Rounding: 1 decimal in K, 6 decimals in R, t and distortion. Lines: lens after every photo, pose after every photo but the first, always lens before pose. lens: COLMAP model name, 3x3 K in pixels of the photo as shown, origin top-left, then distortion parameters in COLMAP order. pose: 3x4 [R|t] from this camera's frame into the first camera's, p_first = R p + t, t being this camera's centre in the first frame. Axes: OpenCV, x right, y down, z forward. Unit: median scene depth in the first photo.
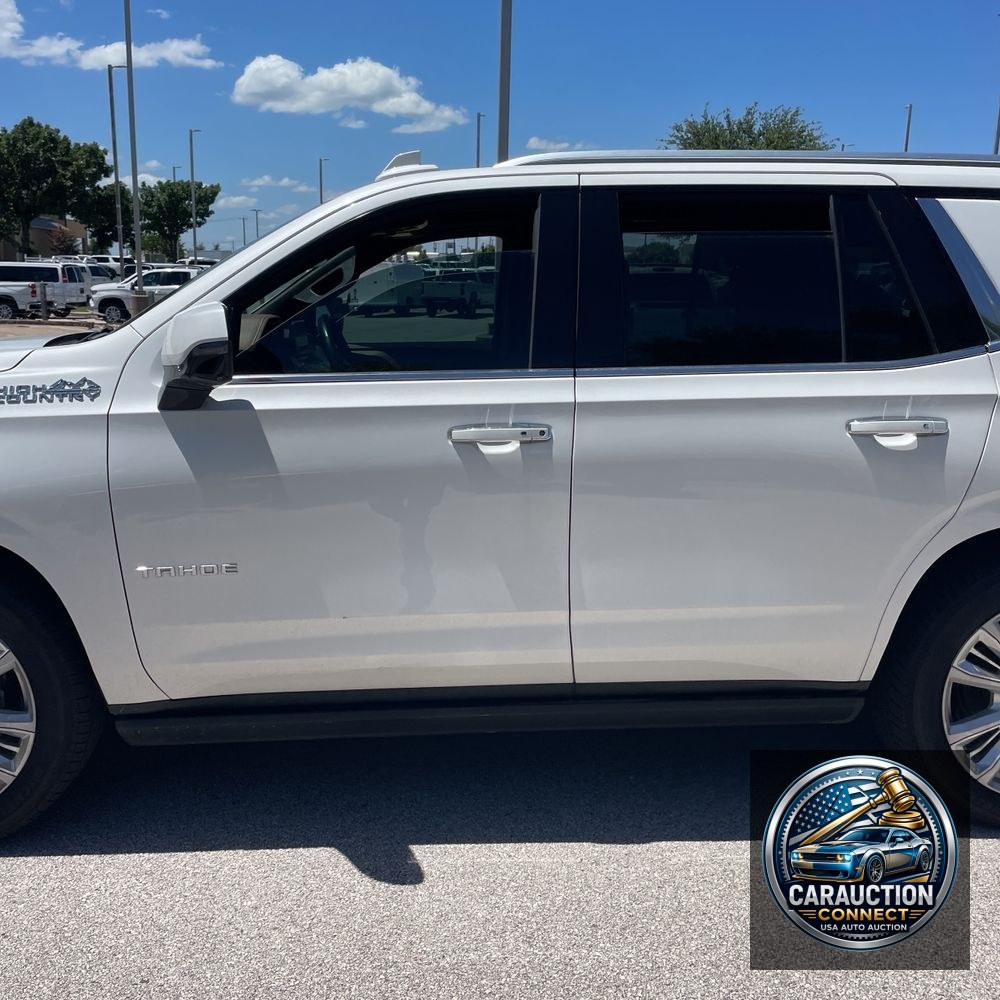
lens RADIAL K [[964.6, 0, 500.0], [0, 964.6, 500.0], [0, 0, 1]] dist [0.177425, -0.301044]
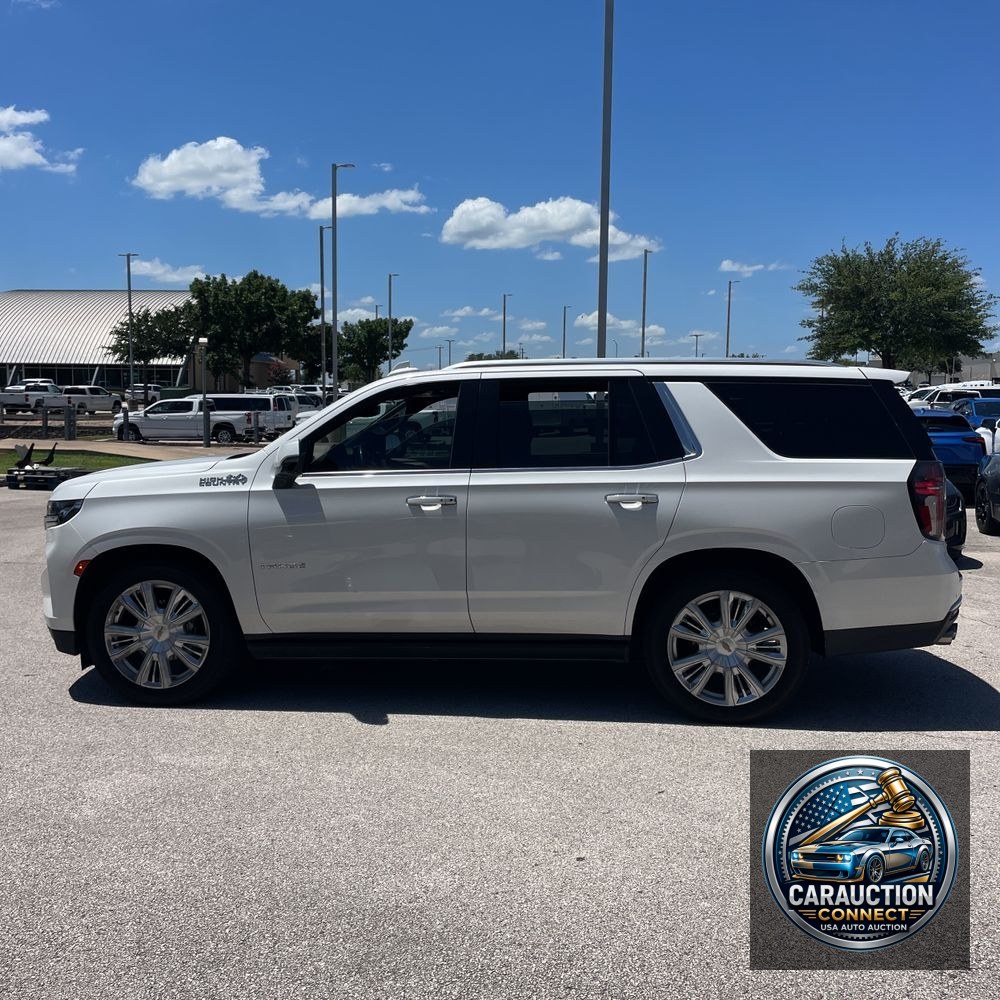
lens RADIAL K [[1010.4, 0, 577.0], [0, 1010.4, 498.0], [0, 0, 1]] dist [-0.011311, 0.003672]
pose [[0.992287, 0.003824, -0.123902, 0.047821], [-0.019106, 0.992299, -0.122386, 0.015178], [0.122480, 0.123809, 0.984718, -0.087749]]
